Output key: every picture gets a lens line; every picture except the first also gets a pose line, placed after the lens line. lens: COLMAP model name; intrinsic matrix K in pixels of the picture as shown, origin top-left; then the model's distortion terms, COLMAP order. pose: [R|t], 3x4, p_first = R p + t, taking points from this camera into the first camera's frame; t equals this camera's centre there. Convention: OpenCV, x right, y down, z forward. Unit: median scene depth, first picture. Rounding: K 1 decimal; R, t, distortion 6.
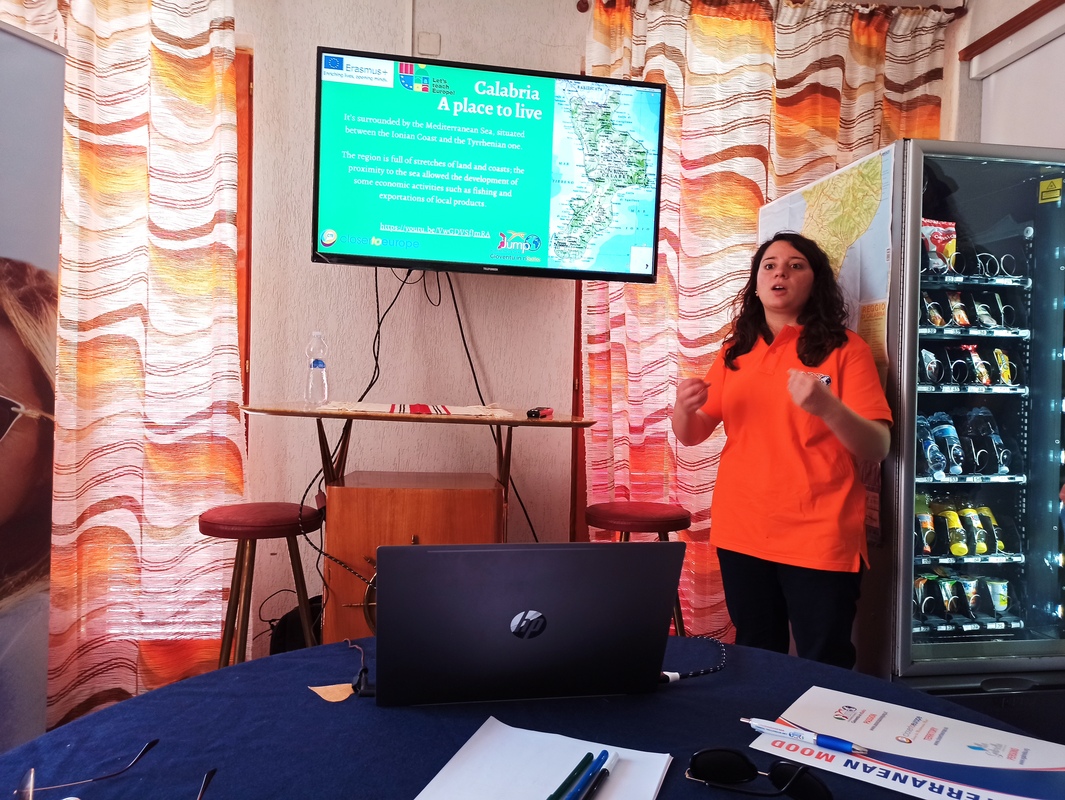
lens RADIAL K [[780.2, 0, 523.5], [0, 780.2, 402.7], [0, 0, 1]] dist [0.037948, -0.023051]
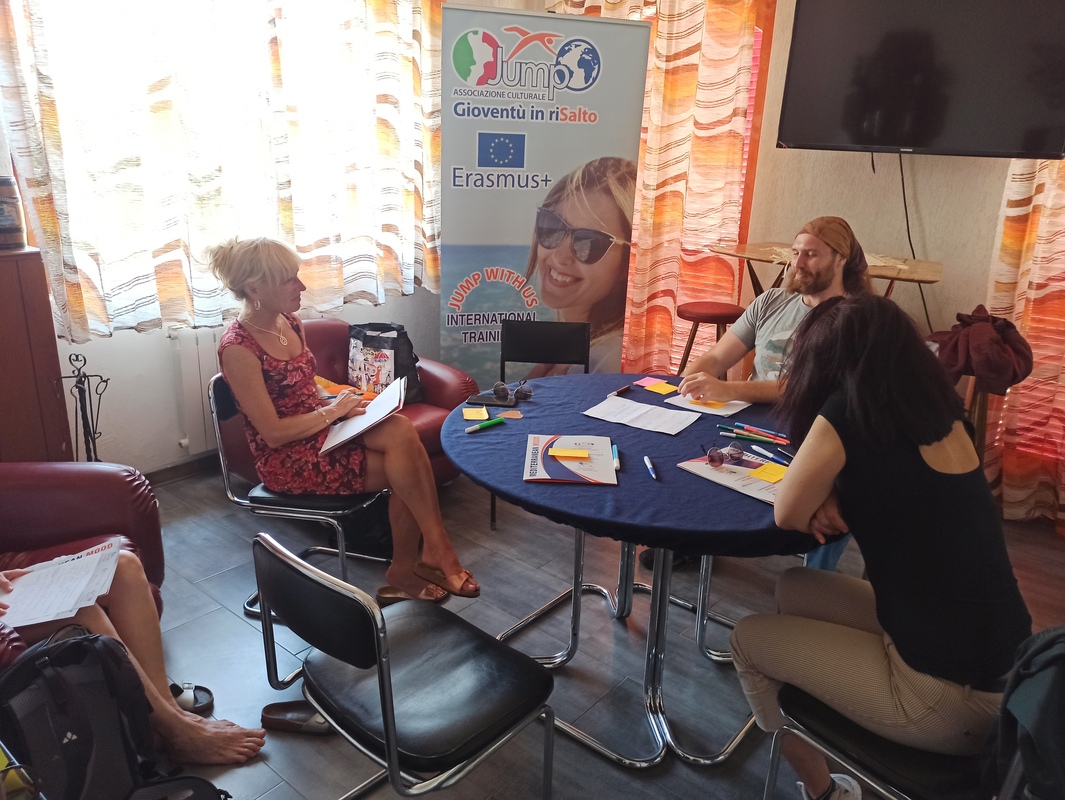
lens RADIAL K [[780.2, 0, 527.7], [0, 780.2, 390.0], [0, 0, 1]] dist [0.037948, -0.023051]
pose [[0.690169, 0.214103, -0.691250, 0.470298], [-0.020129, 0.960540, 0.277413, -0.128486], [0.723368, -0.177548, 0.667244, -0.367559]]
